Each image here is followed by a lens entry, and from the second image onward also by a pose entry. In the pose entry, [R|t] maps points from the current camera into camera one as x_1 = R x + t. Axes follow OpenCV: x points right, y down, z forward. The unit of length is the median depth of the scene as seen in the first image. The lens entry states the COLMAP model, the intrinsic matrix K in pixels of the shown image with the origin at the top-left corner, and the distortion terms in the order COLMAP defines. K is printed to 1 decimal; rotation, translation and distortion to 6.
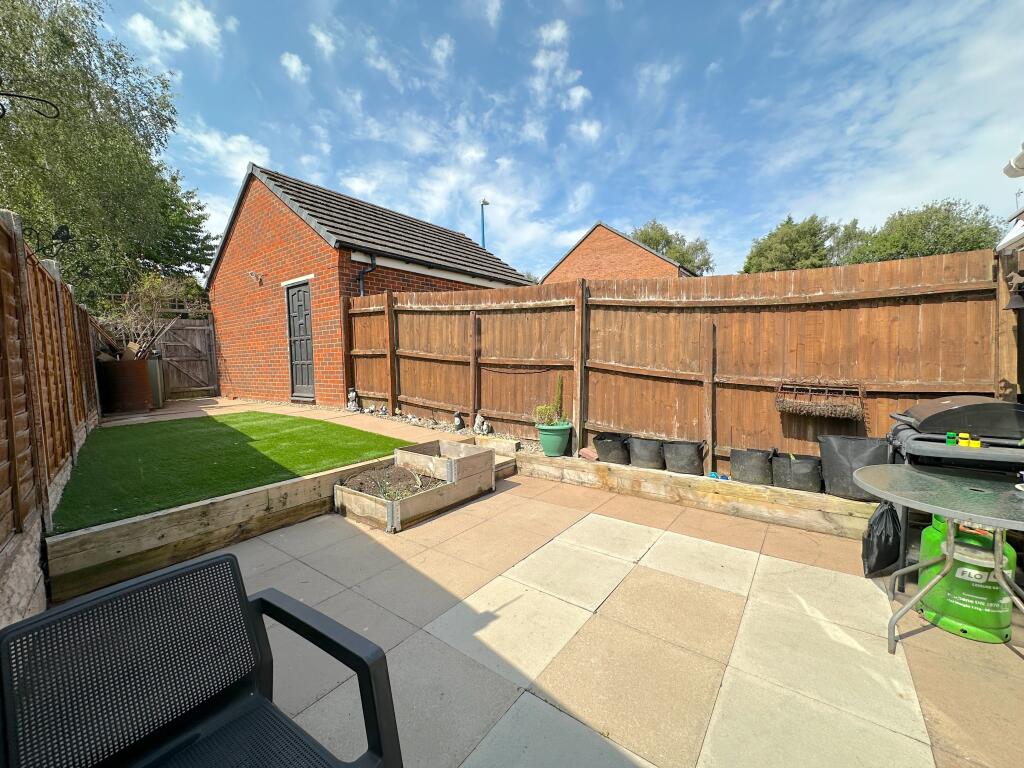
lens RADIAL K [[411.0, 0, 509.9], [0, 411.0, 382.9], [0, 0, 1]] dist [0.000470, -0.000245]
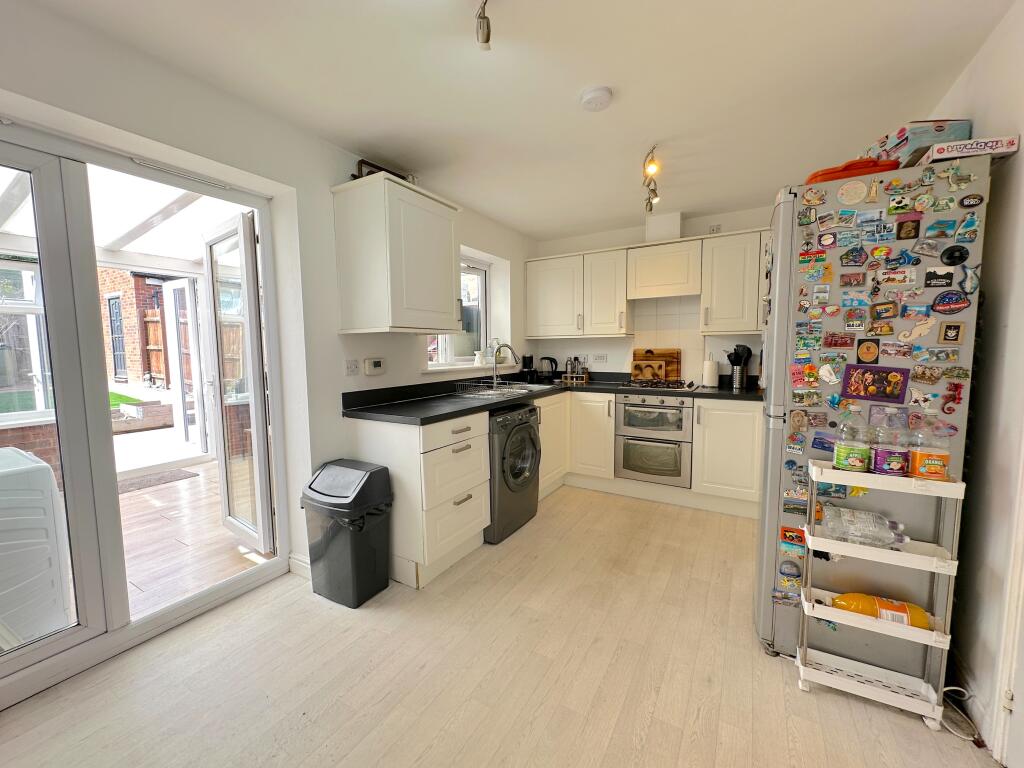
lens RADIAL K [[411.0, 0, 514.5], [0, 411.0, 383.4], [0, 0, 1]] dist [0.000470, -0.000245]
pose [[0.993561, 0.004202, 0.113223, 0.900190], [-0.007380, 0.999590, 0.027666, 0.004632], [-0.113060, -0.028324, 0.993184, -0.731176]]
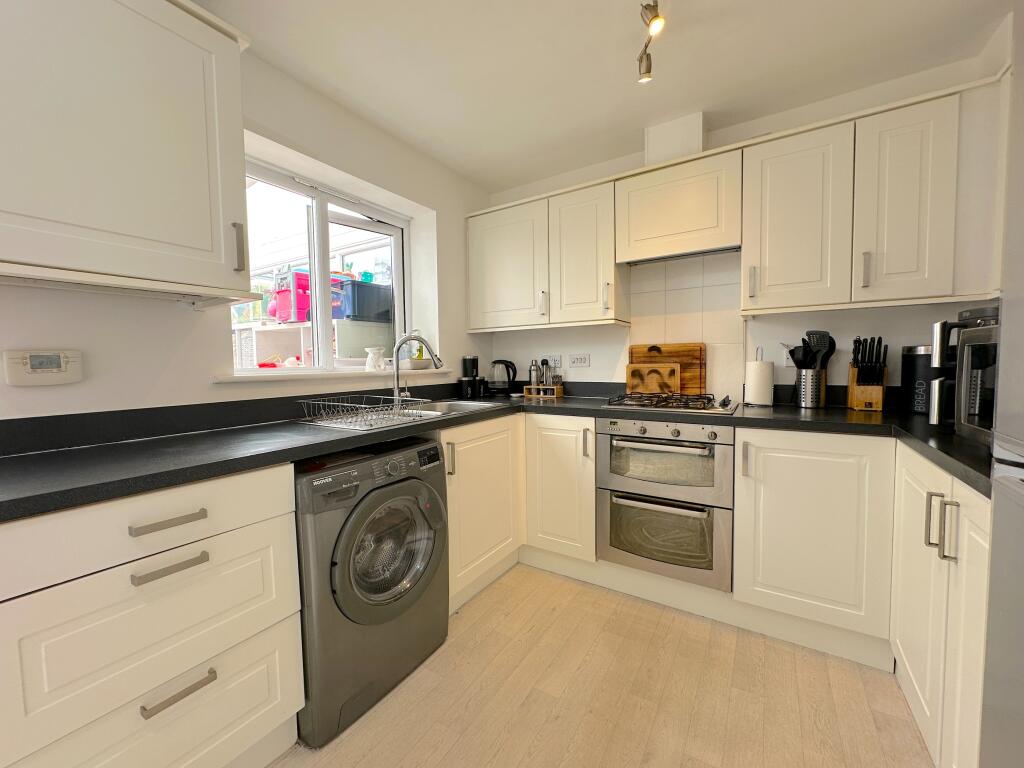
lens RADIAL K [[411.0, 0, 514.6], [0, 411.0, 384.8], [0, 0, 1]] dist [0.000470, -0.000245]
pose [[0.996588, 0.004025, 0.082437, 1.025139], [-0.003792, 0.999988, -0.002976, 0.008638], [-0.082448, 0.002653, 0.996592, -0.479932]]
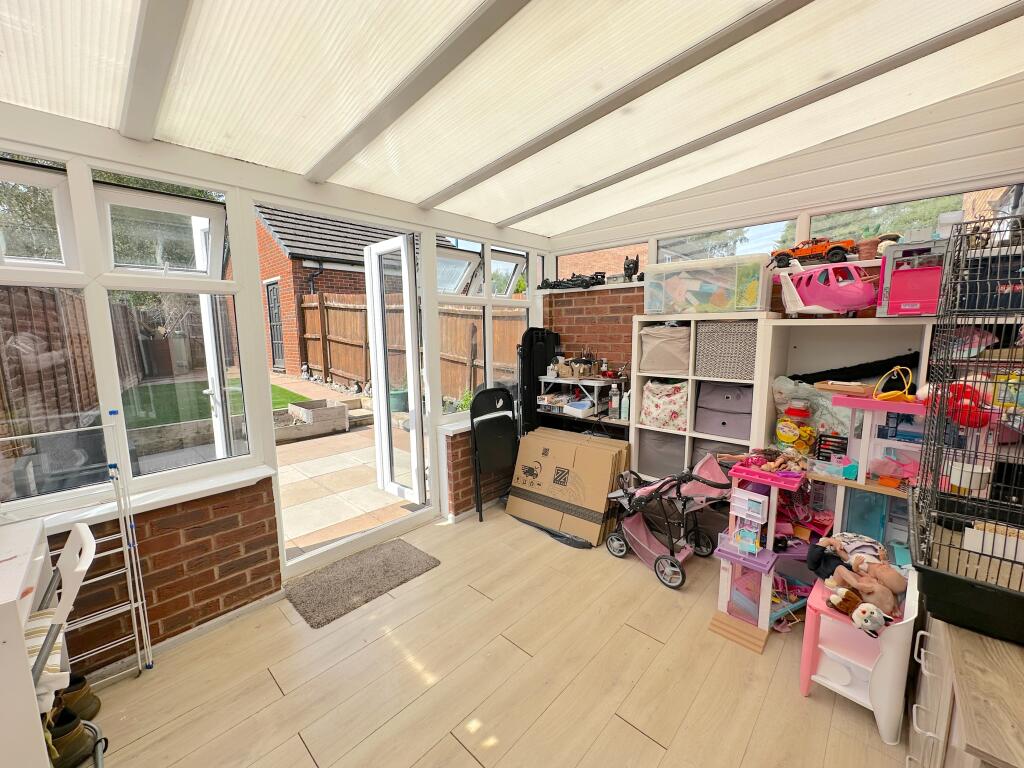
lens RADIAL K [[411.0, 0, 511.4], [0, 411.0, 384.6], [0, 0, 1]] dist [0.000470, -0.000245]
pose [[0.994052, 0.020707, -0.106918, 0.528757], [-0.012577, 0.997016, 0.076161, -0.030668], [0.108176, -0.074363, 0.991347, -0.339101]]
